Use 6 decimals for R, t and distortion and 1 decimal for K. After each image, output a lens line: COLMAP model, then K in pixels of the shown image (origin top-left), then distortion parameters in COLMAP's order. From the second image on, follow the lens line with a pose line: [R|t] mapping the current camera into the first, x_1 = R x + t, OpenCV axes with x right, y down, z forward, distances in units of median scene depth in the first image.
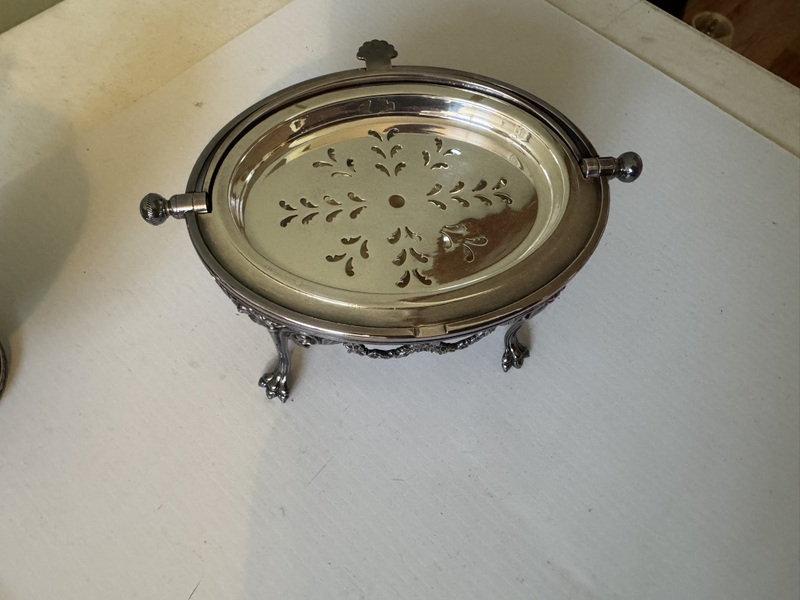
lens RADIAL K [[614.6, 0, 389.1], [0, 614.6, 299.7], [0, 0, 1]] dist [-0.009207, -0.007039]
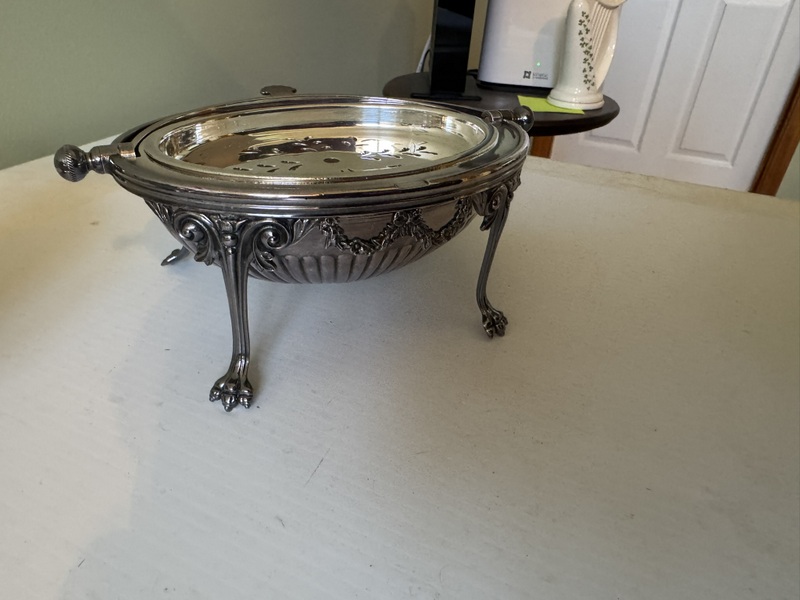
lens RADIAL K [[614.6, 0, 389.1], [0, 614.6, 299.7], [0, 0, 1]] dist [-0.009207, -0.007039]
pose [[0.943673, -0.175915, 0.280242, -0.212261], [0.303345, 0.798225, -0.520402, 0.552209], [-0.132150, 0.576100, 0.806626, 0.308370]]
